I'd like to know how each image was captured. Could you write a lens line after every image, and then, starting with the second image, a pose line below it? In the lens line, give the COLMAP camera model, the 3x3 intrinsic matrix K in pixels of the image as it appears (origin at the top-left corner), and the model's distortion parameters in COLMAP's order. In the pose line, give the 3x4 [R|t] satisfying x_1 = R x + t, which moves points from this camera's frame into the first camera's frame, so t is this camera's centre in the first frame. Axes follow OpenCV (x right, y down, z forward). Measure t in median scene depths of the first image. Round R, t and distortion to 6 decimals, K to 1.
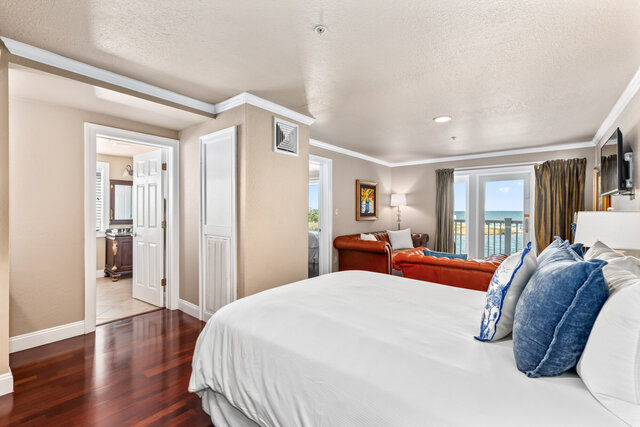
lens RADIAL K [[278.3, 0, 321.2], [0, 278.3, 210.8], [0, 0, 1]] dist [-0.003647, -0.000456]
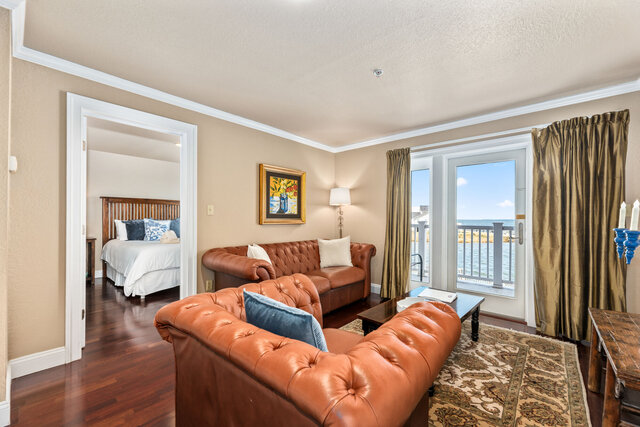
lens RADIAL K [[261.1, 0, 321.2], [0, 261.1, 215.9], [0, 0, 1]] dist [-0.004317, 0.000237]
pose [[0.999026, 0.001982, -0.044084, 0.298716], [-0.002418, 0.999949, -0.009828, 0.019647], [0.044063, 0.009925, 0.998979, 0.371736]]
